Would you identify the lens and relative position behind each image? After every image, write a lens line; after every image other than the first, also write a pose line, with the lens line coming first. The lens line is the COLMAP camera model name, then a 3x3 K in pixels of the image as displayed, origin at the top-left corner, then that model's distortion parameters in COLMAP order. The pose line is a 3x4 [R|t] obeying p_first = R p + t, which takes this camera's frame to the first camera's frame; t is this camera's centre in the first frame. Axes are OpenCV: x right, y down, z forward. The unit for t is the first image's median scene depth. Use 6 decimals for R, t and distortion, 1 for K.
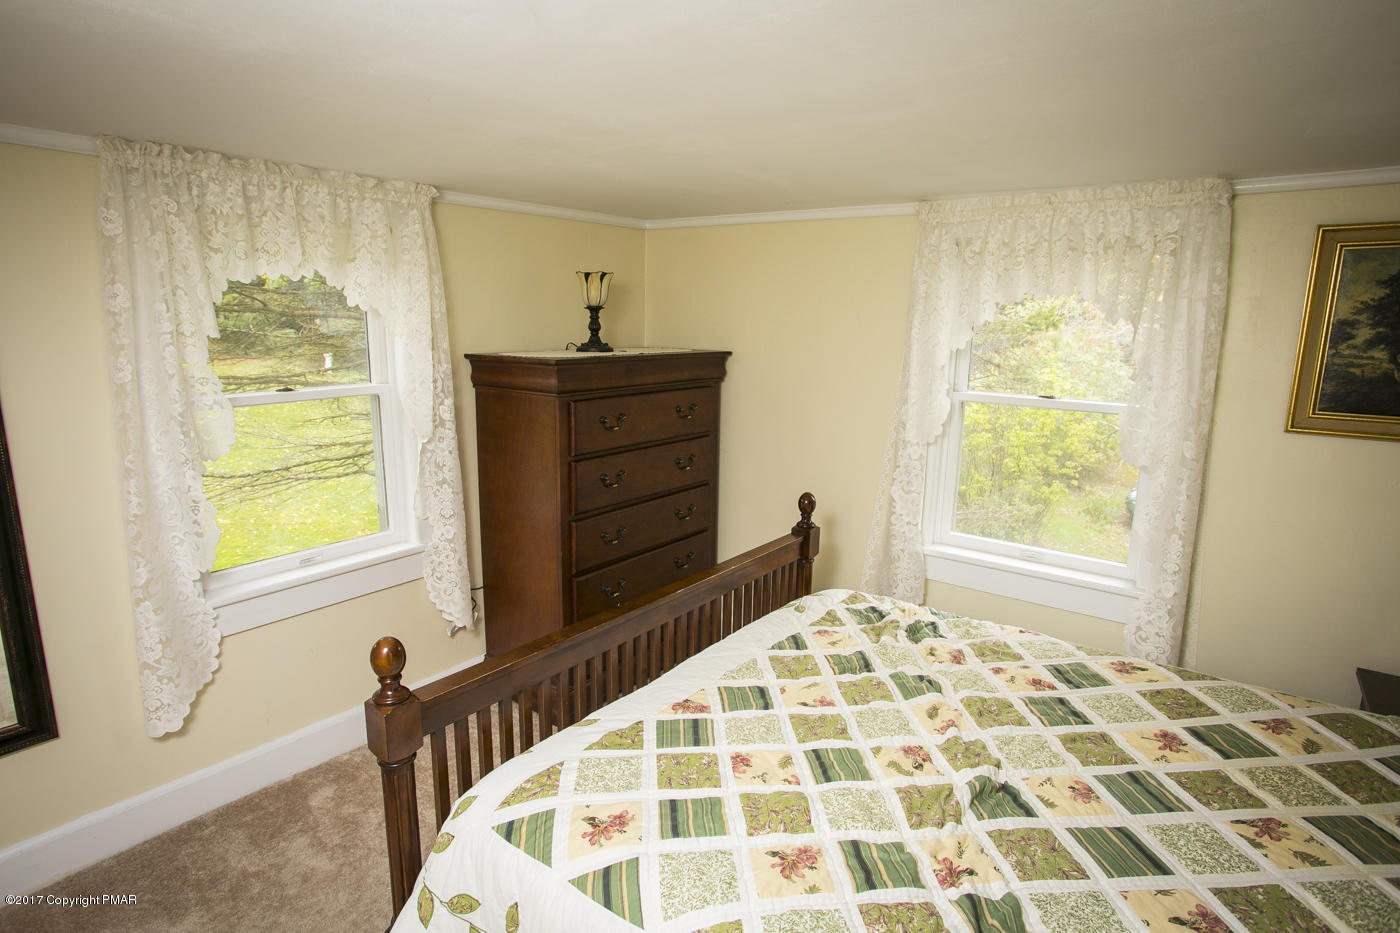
lens RADIAL K [[751.4, 0, 699.5], [0, 751.4, 471.8], [0, 0, 1]] dist [-0.031198, 0.002215]
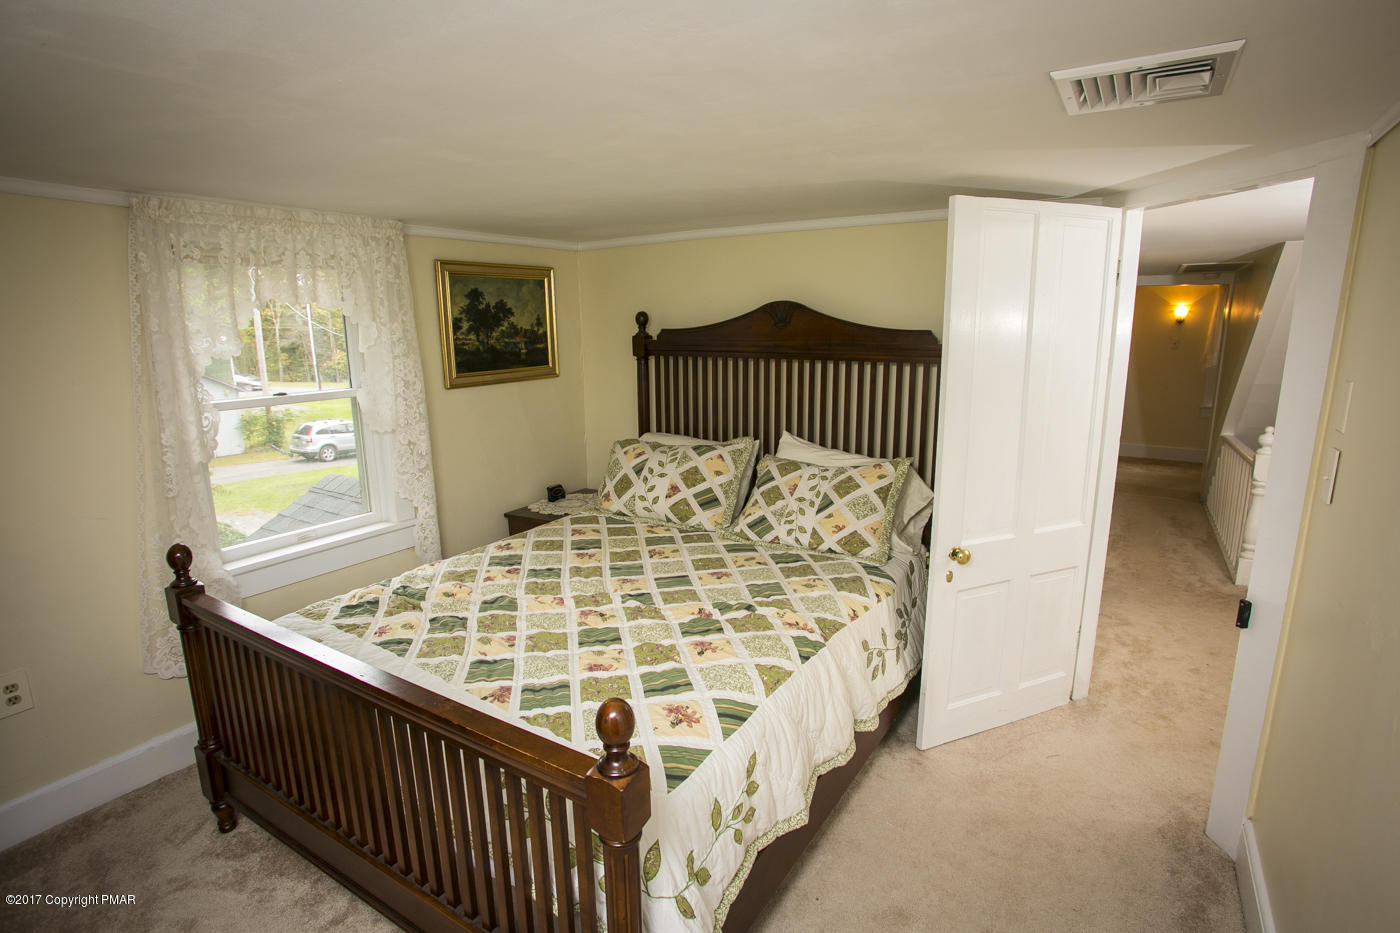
lens RADIAL K [[706.6, 0, 699.7], [0, 706.6, 467.8], [0, 0, 1]] dist [-0.059915, 0.022770]
pose [[-0.093297, -0.211552, 0.972904, -0.924245], [0.211530, 0.950646, 0.226997, -0.148058], [-0.972908, 0.226977, -0.043943, 0.709661]]
